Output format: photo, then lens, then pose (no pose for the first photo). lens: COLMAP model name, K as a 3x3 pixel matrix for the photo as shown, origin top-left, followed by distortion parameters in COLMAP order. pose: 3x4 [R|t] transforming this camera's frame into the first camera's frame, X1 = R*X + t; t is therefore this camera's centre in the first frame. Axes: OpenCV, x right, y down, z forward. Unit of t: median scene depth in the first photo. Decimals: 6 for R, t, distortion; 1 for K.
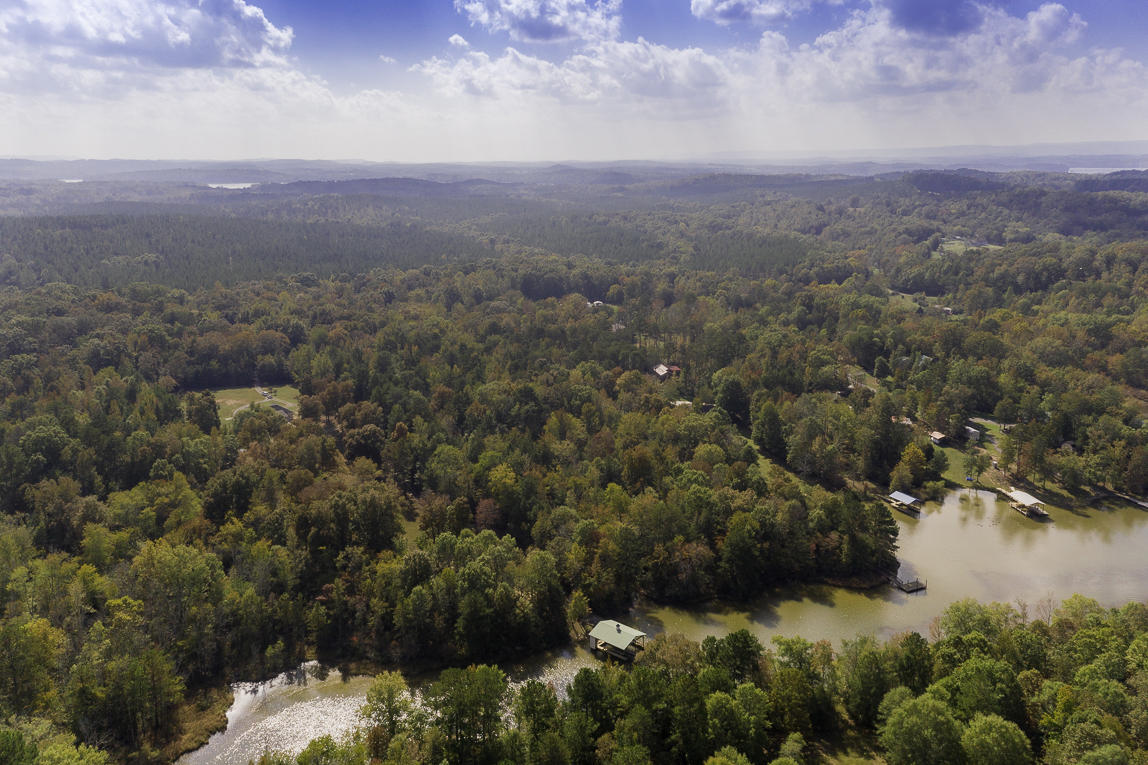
lens RADIAL K [[906.8, 0, 574.0], [0, 906.8, 382.5], [0, 0, 1]] dist [0.045155, 0.003128]
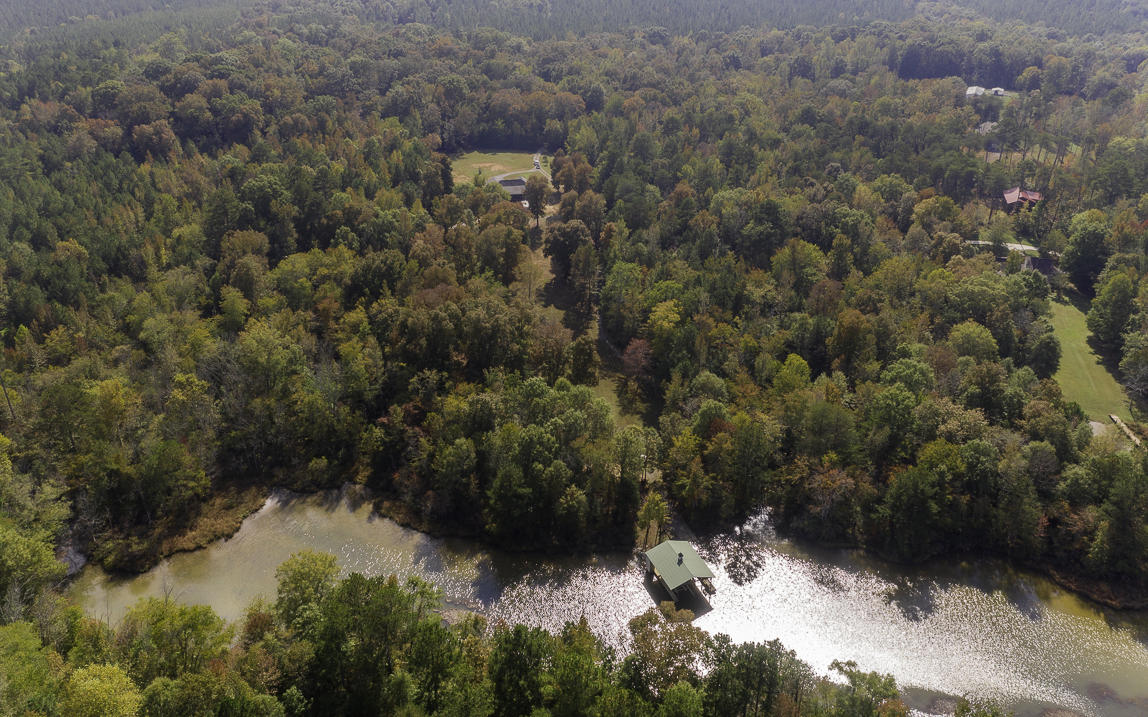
lens RADIAL K [[909.0, 0, 573.5], [0, 909.0, 331.1], [0, 0, 1]] dist [0.043744, 0.008878]
pose [[0.878694, 0.209690, -0.428866, 0.189834], [-0.118197, 0.965957, 0.230124, -0.057146], [0.462521, -0.151518, 0.873566, 0.239492]]
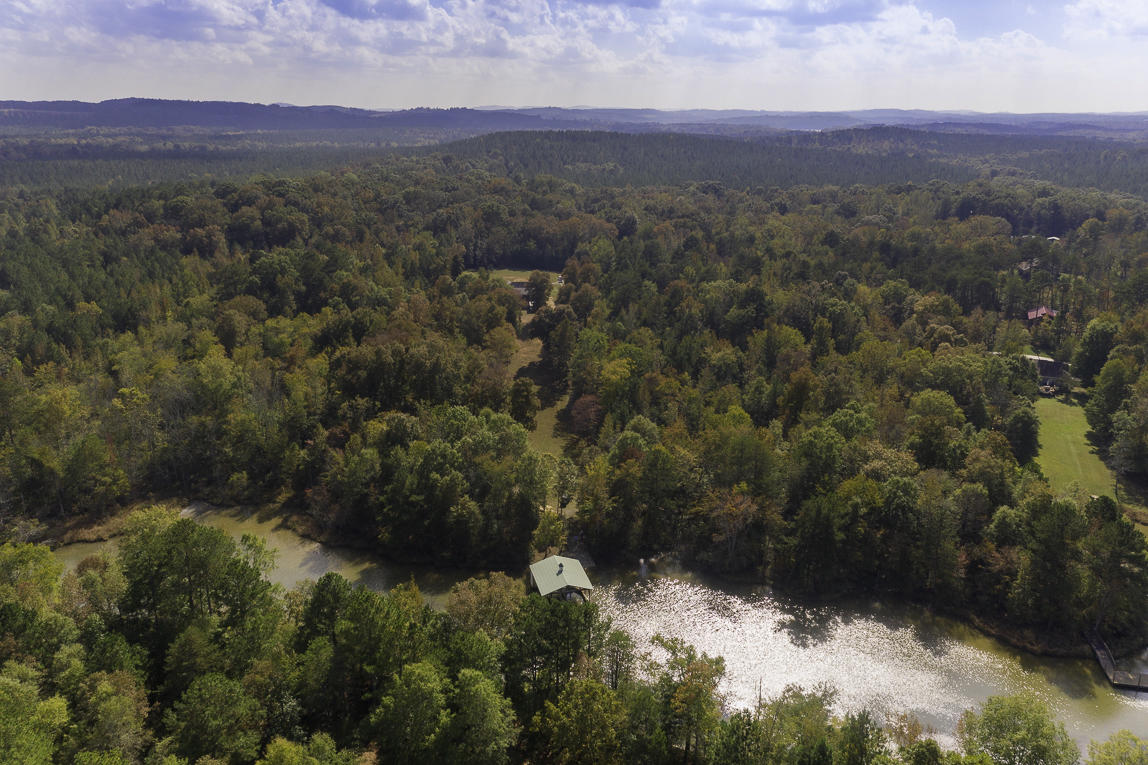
lens RADIAL K [[906.8, 0, 574.0], [0, 906.8, 382.5], [0, 0, 1]] dist [0.045155, 0.003128]
pose [[0.812391, 0.177823, -0.555337, 0.317729], [-0.152036, 0.984020, 0.092682, 0.042175], [0.562943, 0.009137, 0.826445, 0.304803]]
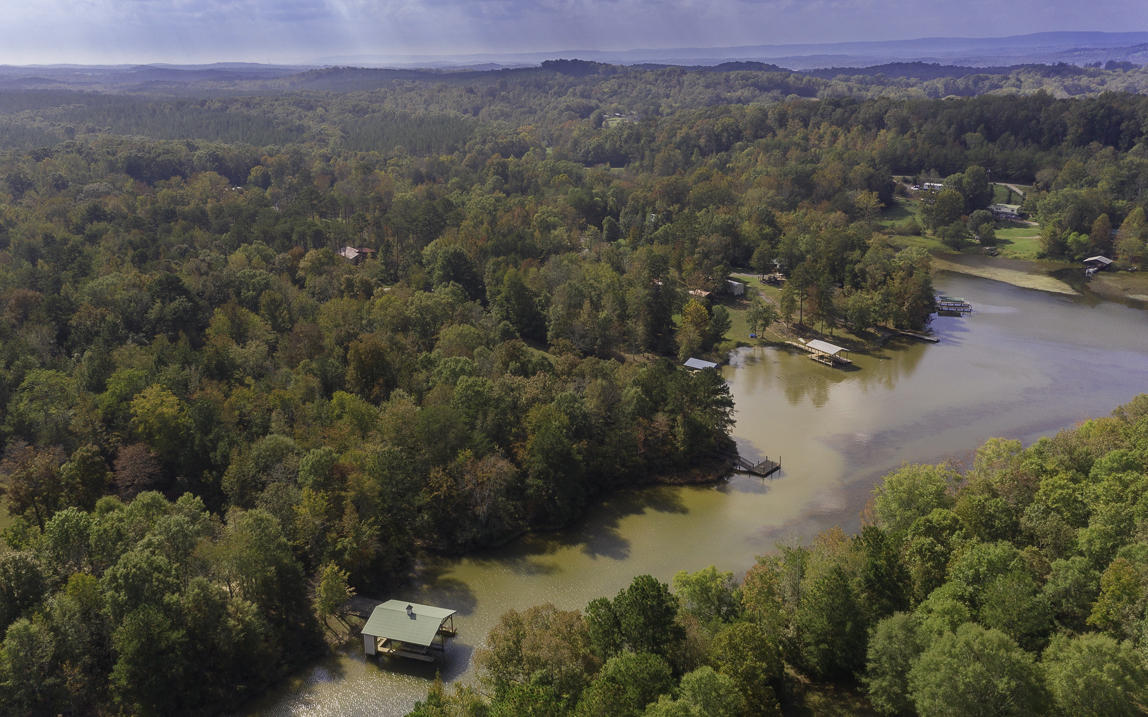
lens RADIAL K [[950.1, 0, 574.5], [0, 950.1, 339.9], [0, 0, 1]] dist [0.042152, 0.012658]
pose [[0.923757, -0.112566, 0.366062, -0.046658], [0.098295, 0.993497, 0.057458, 0.047523], [-0.370150, -0.017095, 0.928815, 0.275195]]
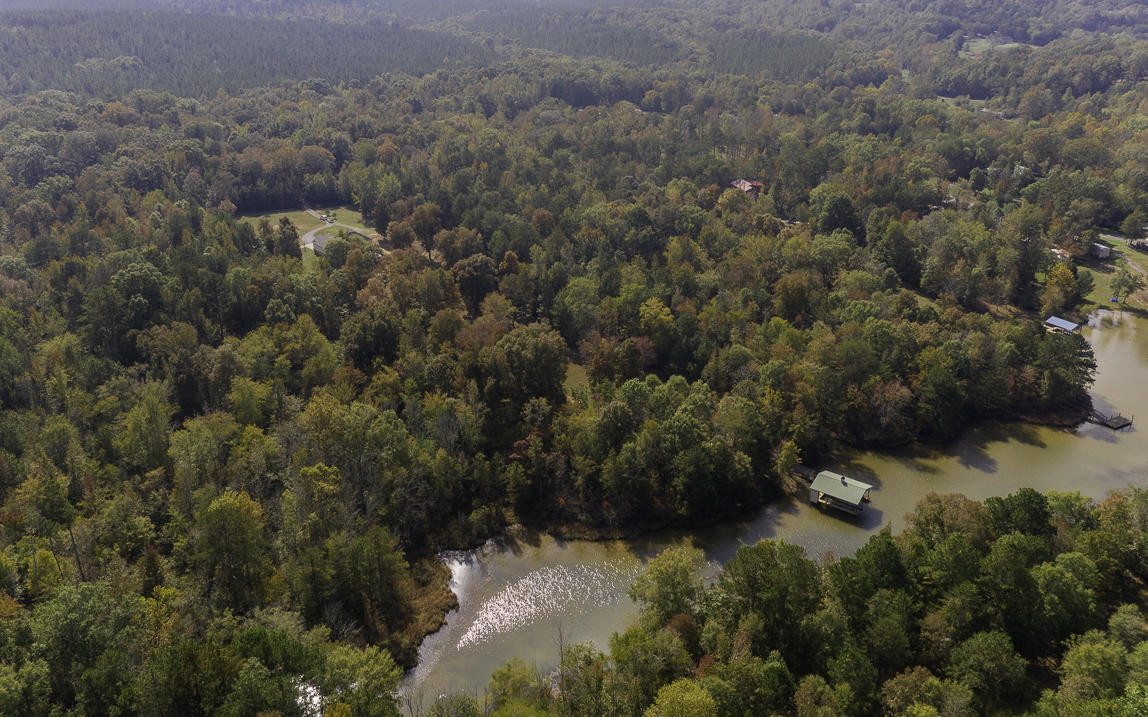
lens RADIAL K [[909.0, 0, 573.5], [0, 909.0, 331.1], [0, 0, 1]] dist [0.043744, 0.008878]
pose [[0.998266, -0.020463, 0.055185, -0.200939], [0.011787, 0.988128, 0.153179, -0.017696], [-0.057665, -0.152263, 0.986656, 0.095366]]
